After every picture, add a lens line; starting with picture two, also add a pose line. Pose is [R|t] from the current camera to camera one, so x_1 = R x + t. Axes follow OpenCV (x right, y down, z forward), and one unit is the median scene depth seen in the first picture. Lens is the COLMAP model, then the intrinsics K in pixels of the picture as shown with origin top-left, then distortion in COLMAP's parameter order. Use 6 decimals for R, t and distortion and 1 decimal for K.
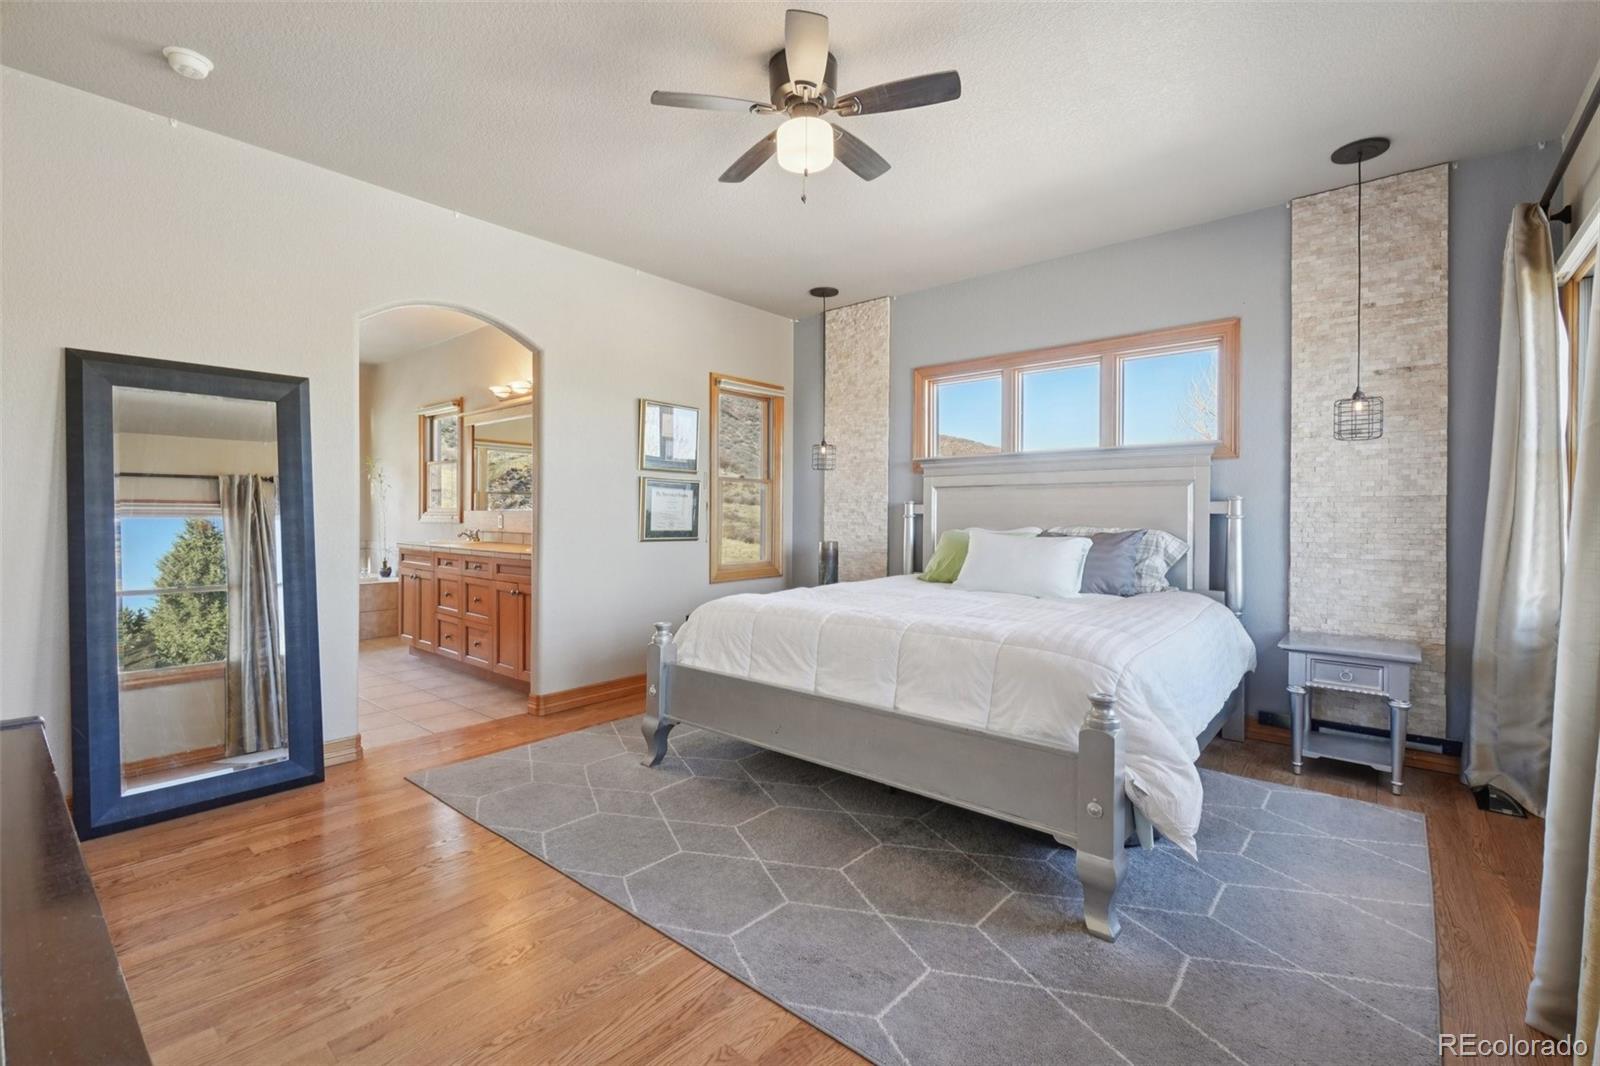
lens RADIAL K [[705.4, 0, 798.9], [0, 705.4, 522.6], [0, 0, 1]] dist [-0.009620, -0.001625]
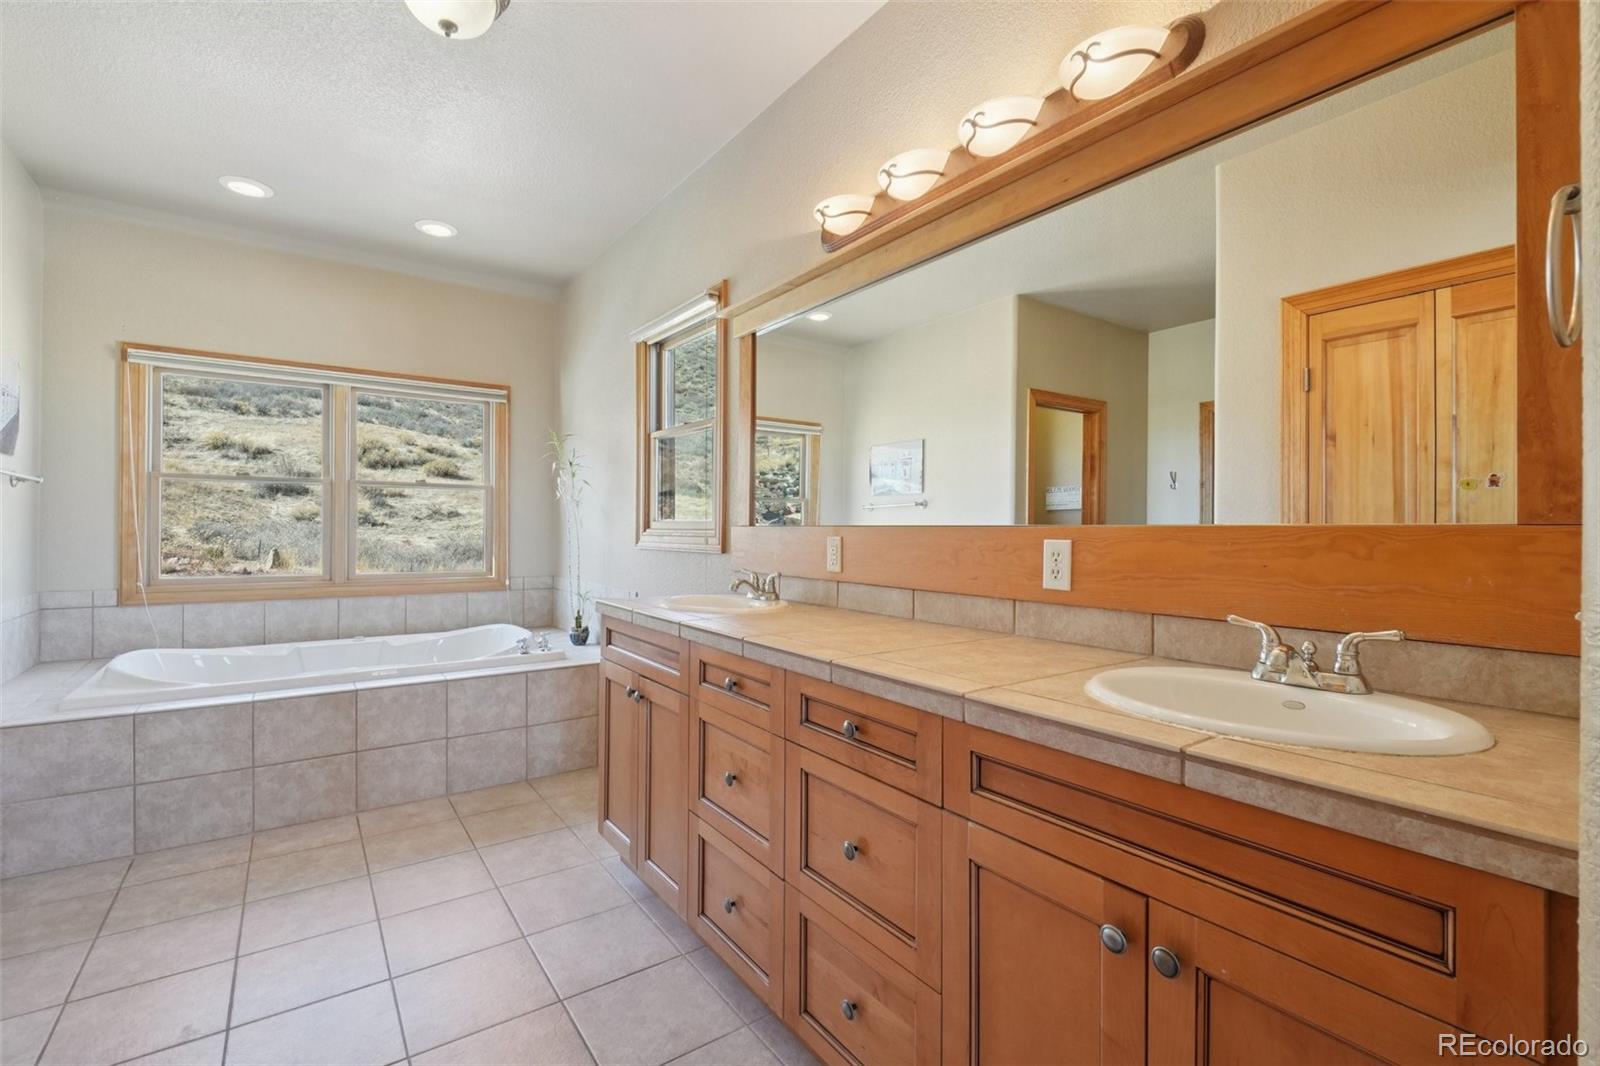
lens RADIAL K [[705.4, 0, 798.4], [0, 705.4, 525.5], [0, 0, 1]] dist [-0.009620, -0.001625]
pose [[0.968779, -0.005601, -0.247862, -0.299921], [0.001065, 0.999830, -0.018431, -0.008213], [0.247923, 0.017592, 0.968620, 0.534024]]
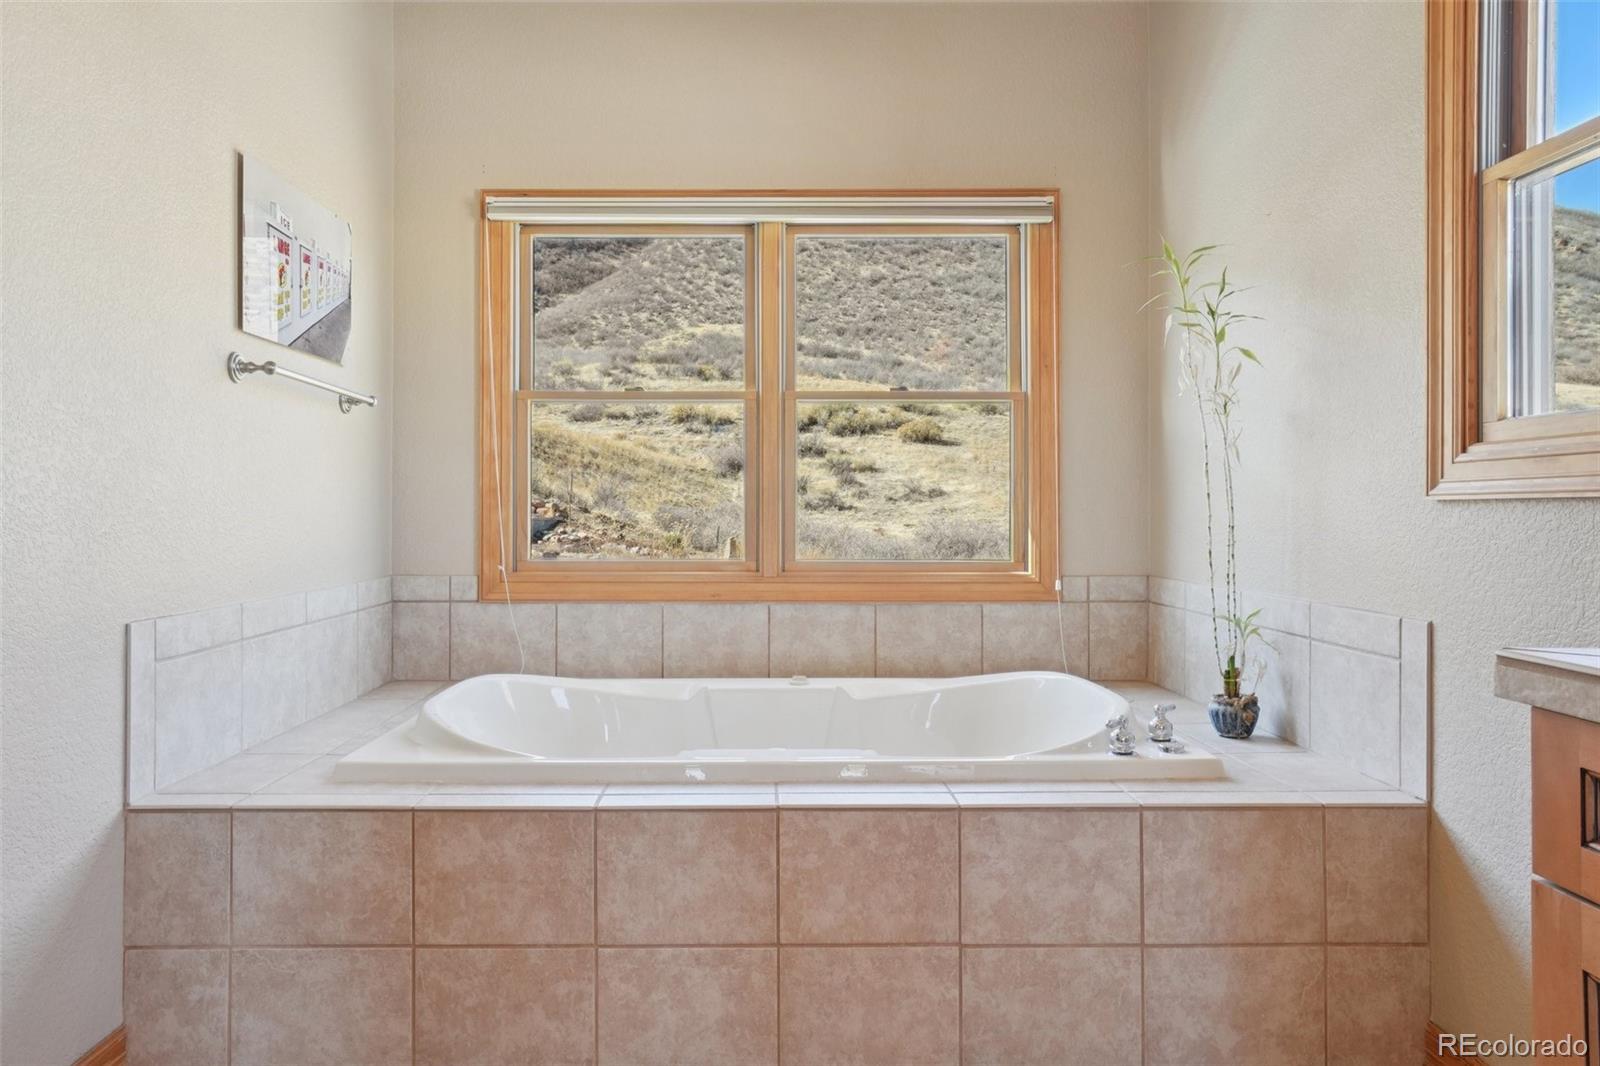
lens RADIAL K [[1037.6, 0, 798.6], [0, 1037.6, 520.8], [0, 0, 1]] dist [0.003855, 0.001170]
pose [[0.670022, -0.004638, -0.742327, -0.458823], [-0.002401, 0.999962, -0.008414, 0.008014], [0.742338, 0.007420, 0.669985, 0.704613]]
